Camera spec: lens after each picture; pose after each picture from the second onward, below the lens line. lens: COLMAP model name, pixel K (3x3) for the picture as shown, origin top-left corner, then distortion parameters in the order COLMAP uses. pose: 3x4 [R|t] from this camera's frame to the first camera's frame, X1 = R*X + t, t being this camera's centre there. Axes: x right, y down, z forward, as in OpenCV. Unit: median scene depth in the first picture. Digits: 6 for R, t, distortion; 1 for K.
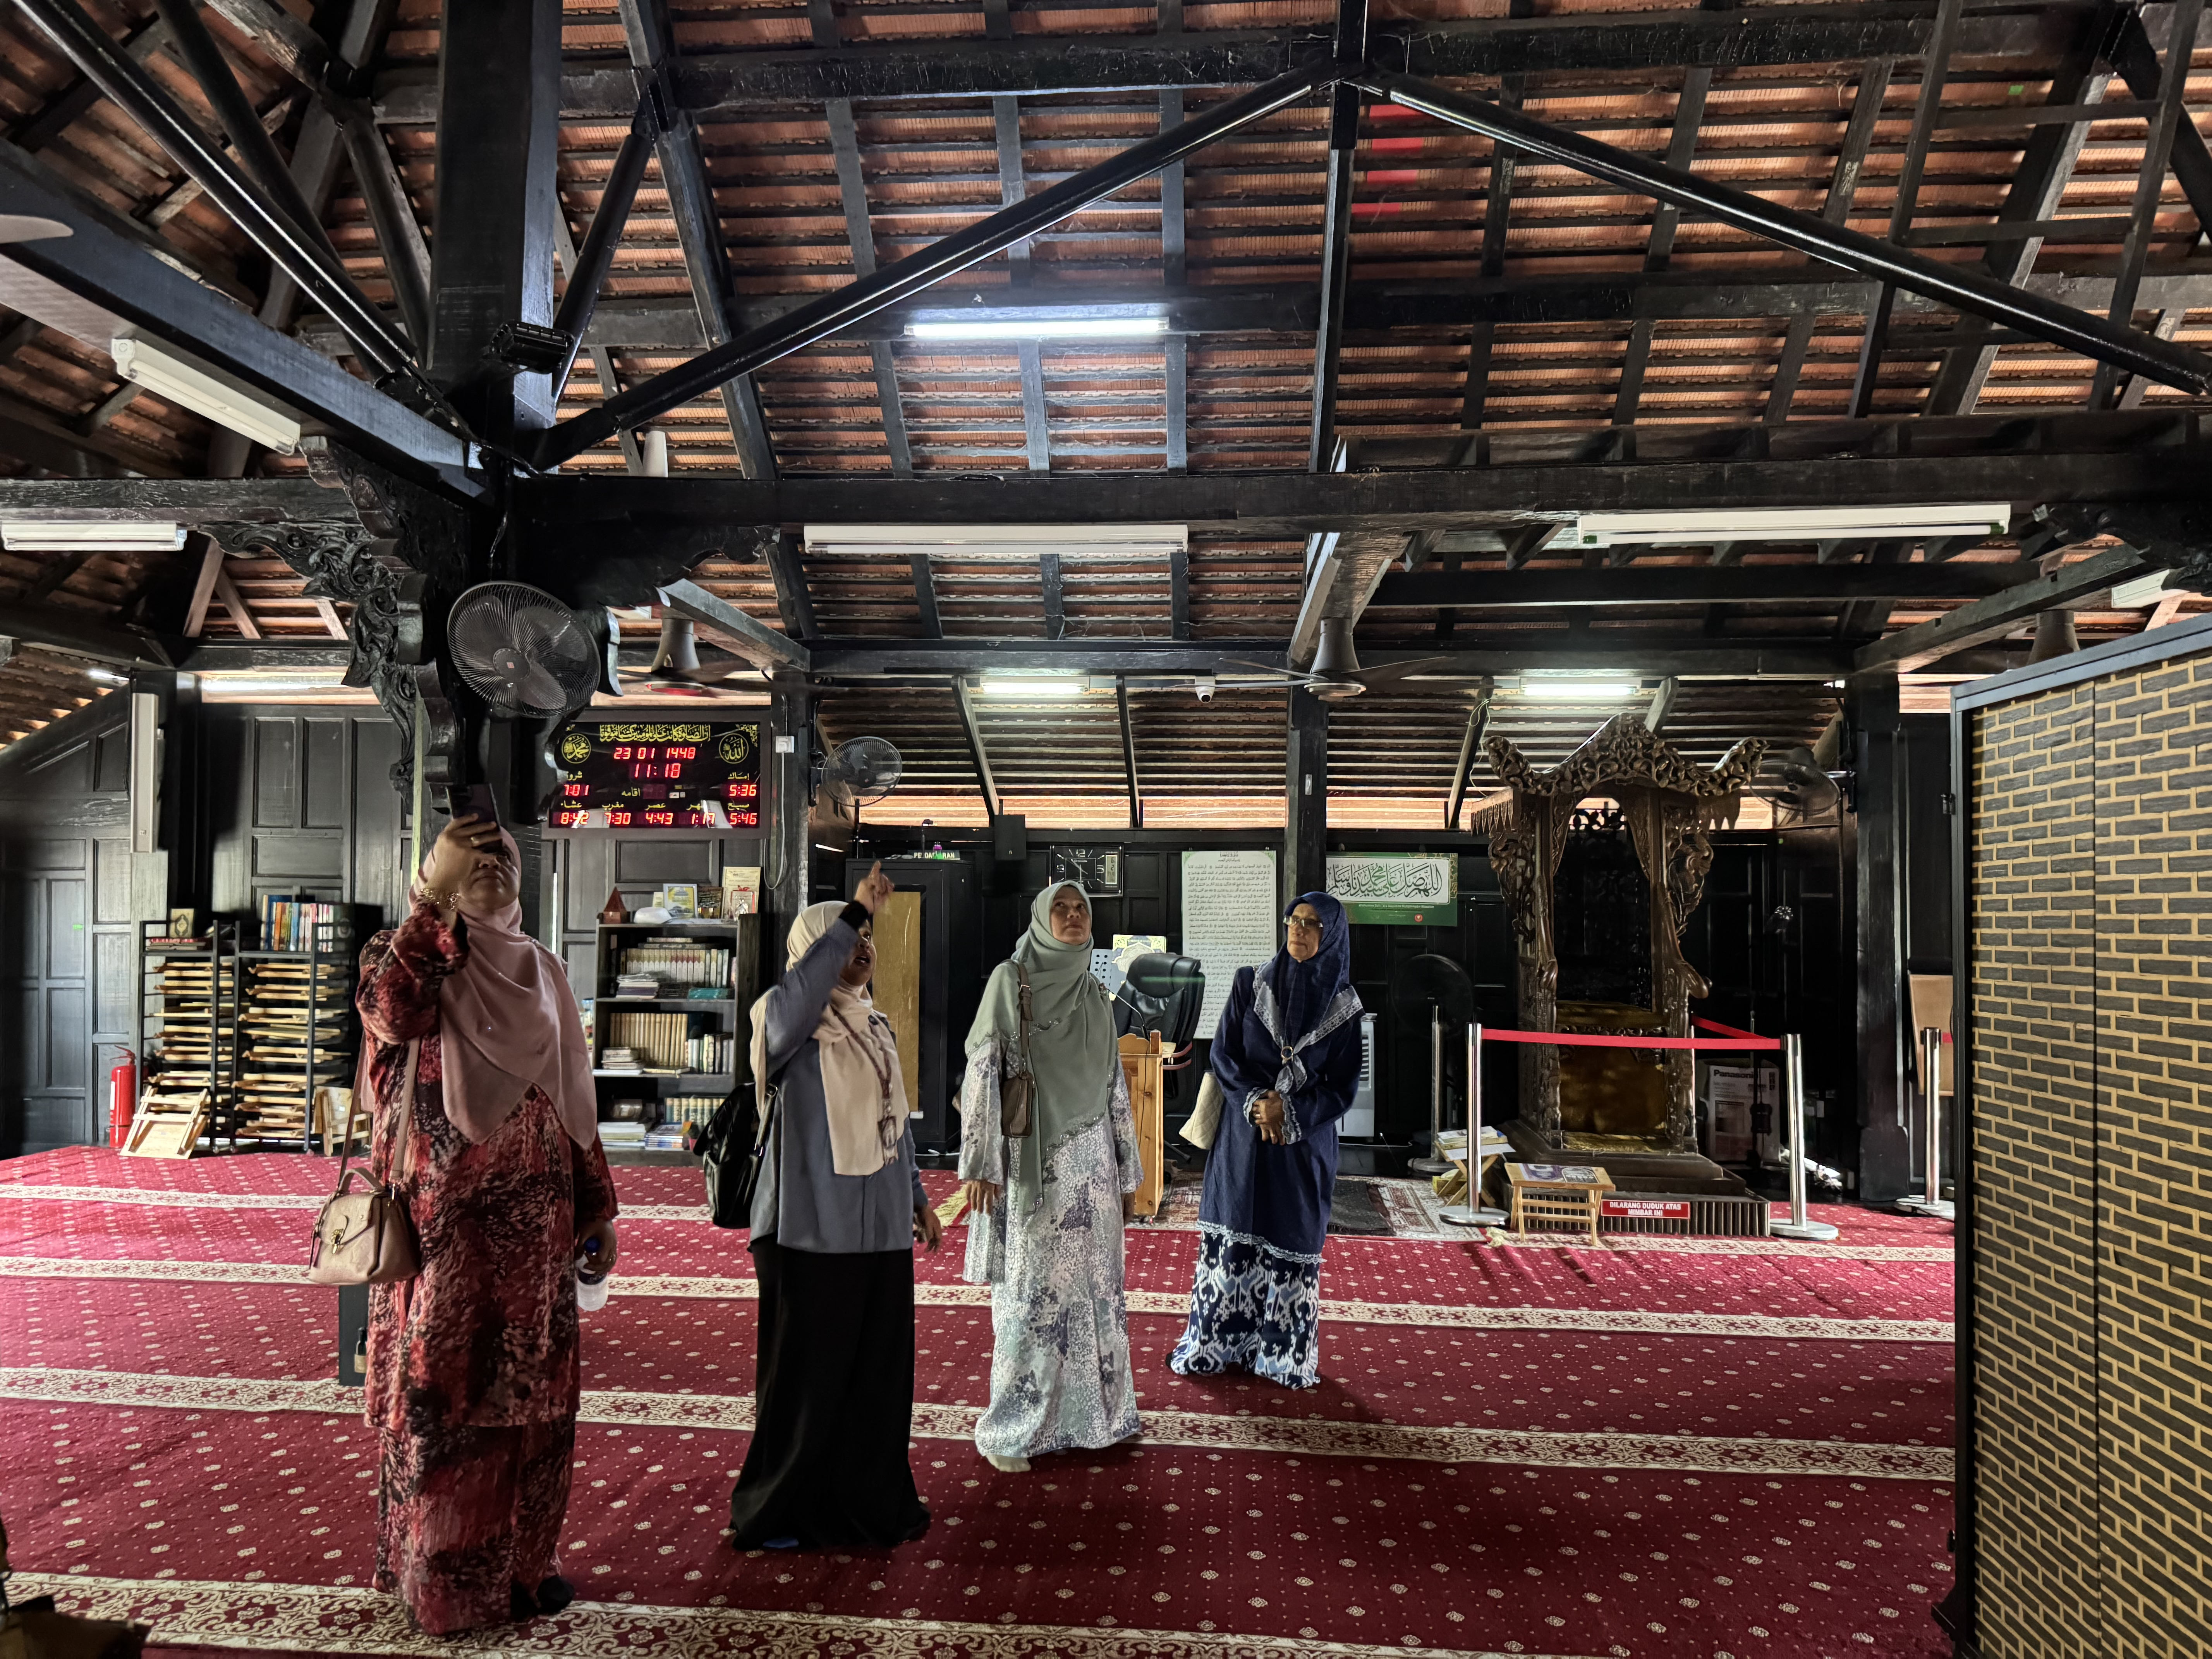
lens RADIAL K [[1597.2, 0, 1106.0], [0, 1597.2, 829.5], [0, 0, 1]] dist [0.048434, -0.000852]
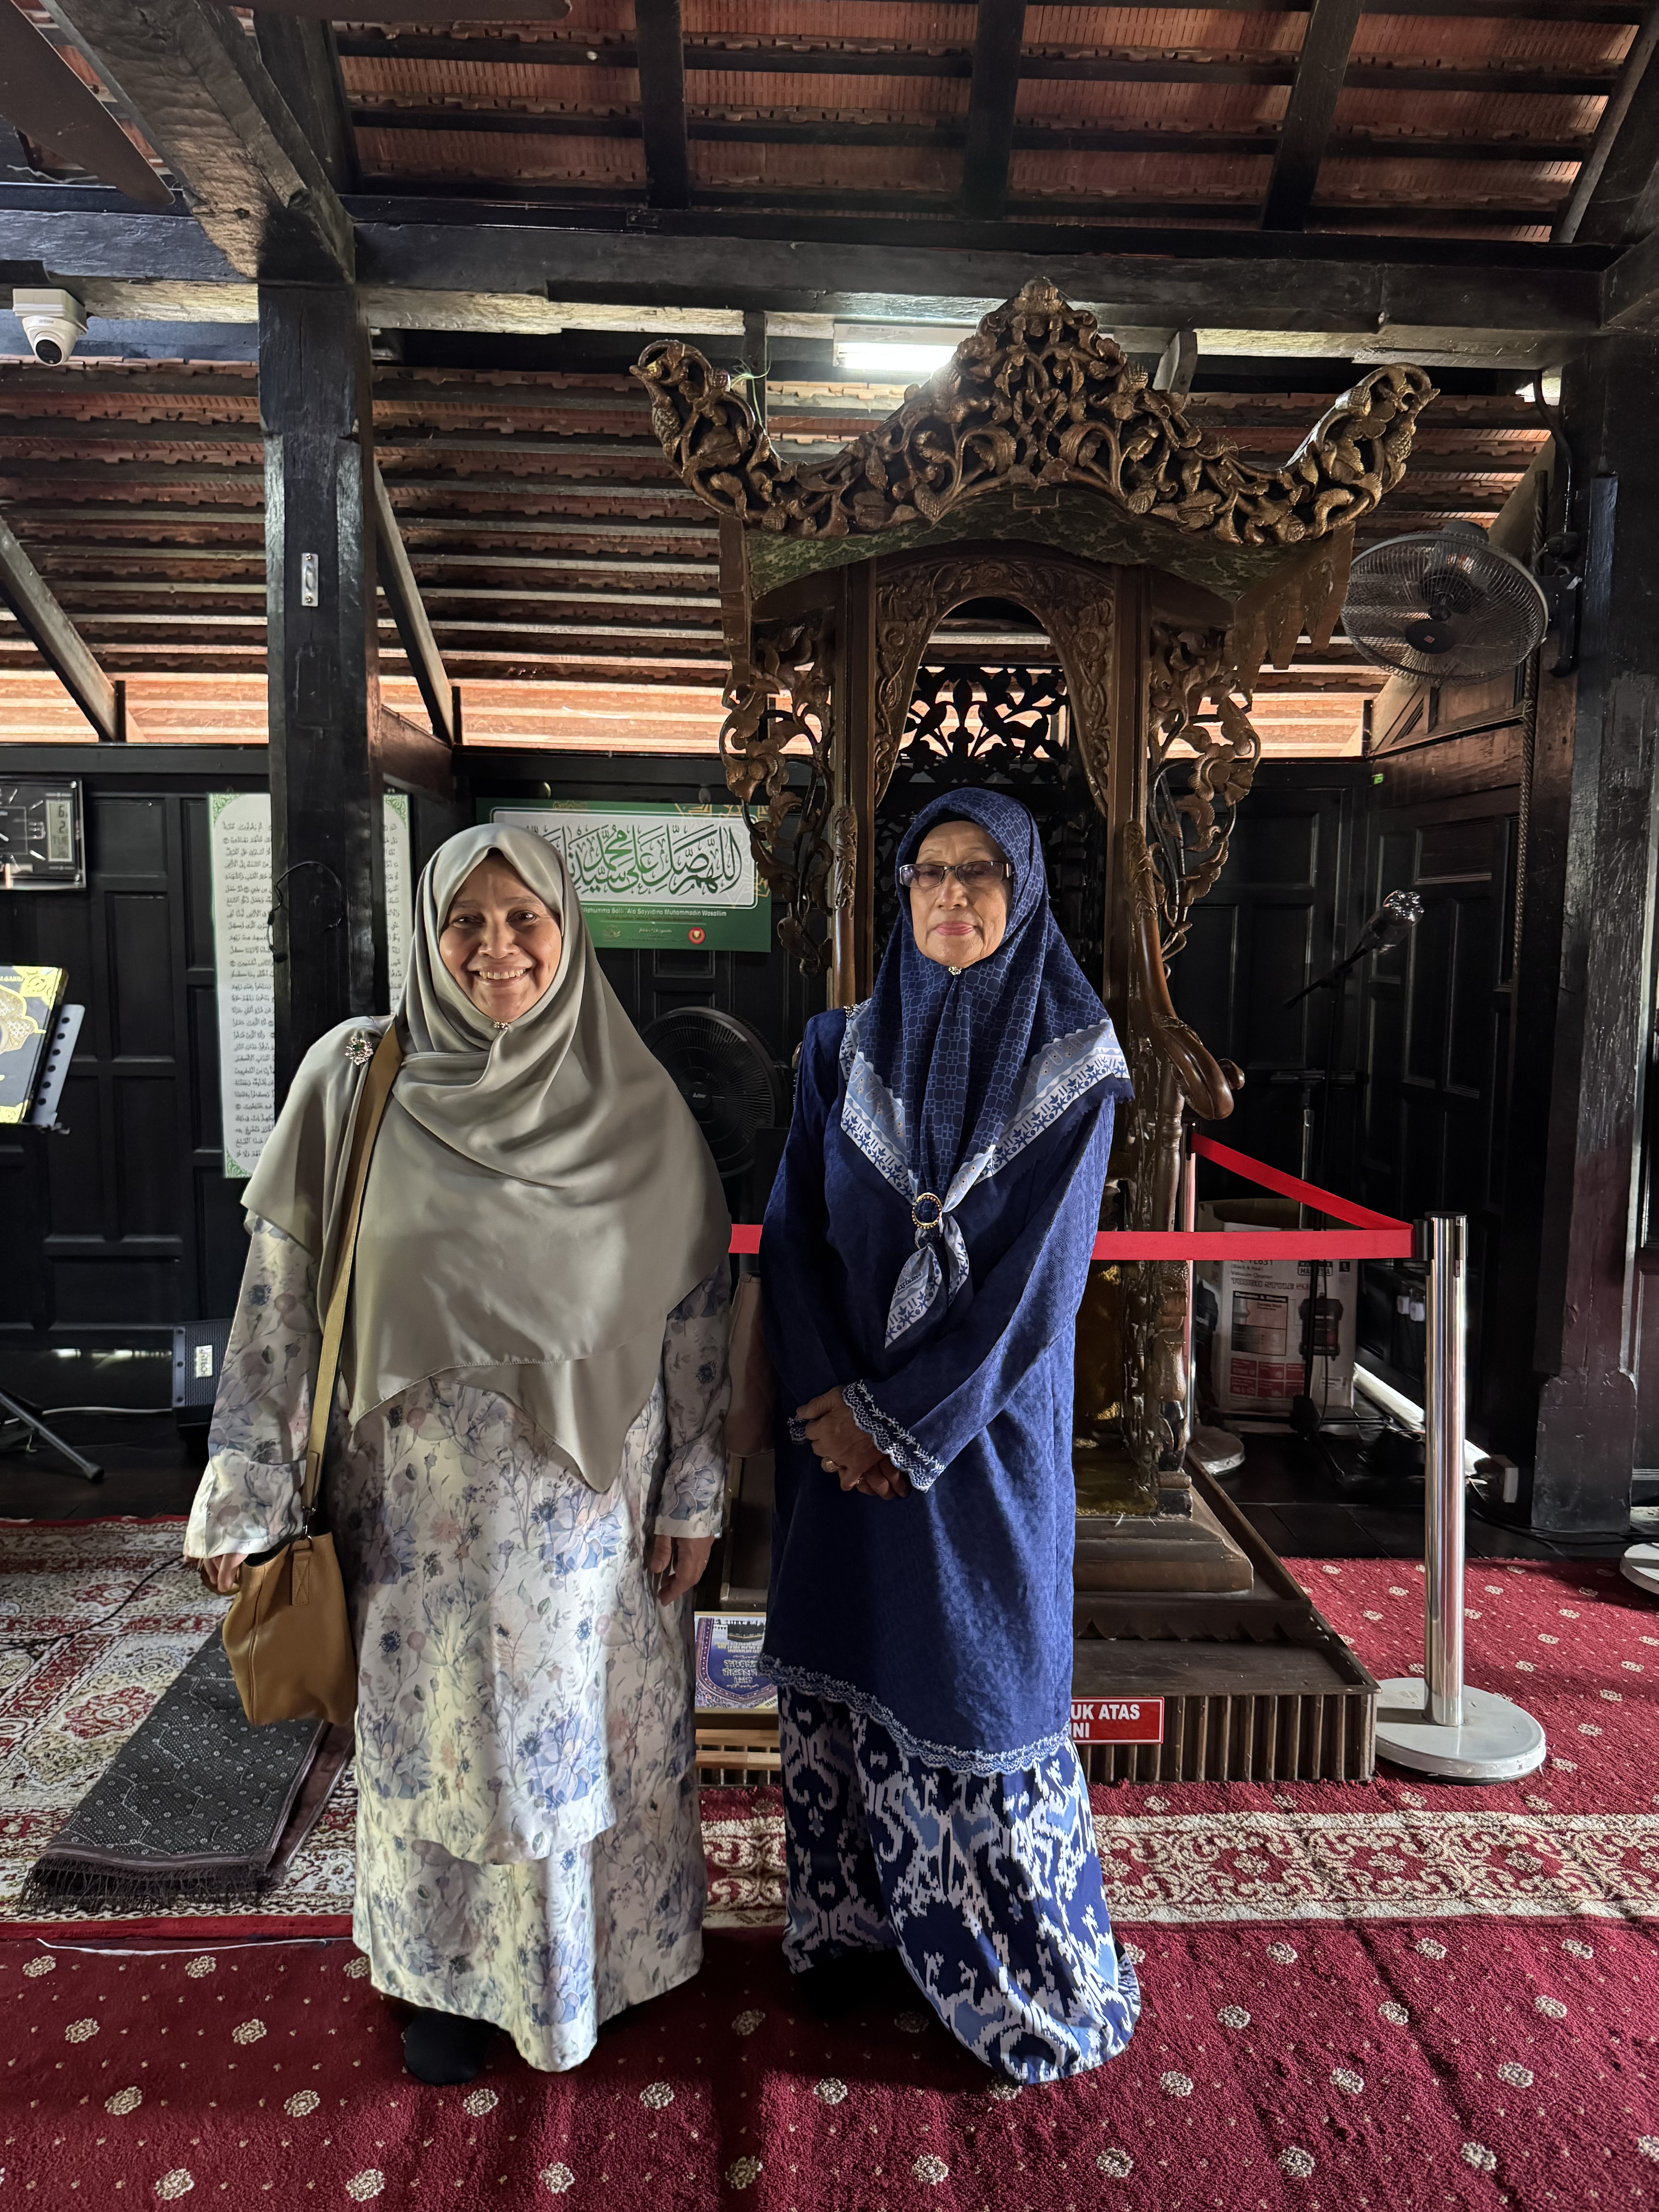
lens RADIAL K [[1597.2, 0, 829.5], [0, 1597.2, 1106.0], [0, 0, 1]] dist [0.048434, -0.000852]
pose [[0.992816, -0.009900, 0.119244, 0.237390], [-0.006396, 0.990755, 0.135513, 0.053875], [-0.119483, -0.135303, 0.983574, 0.648239]]
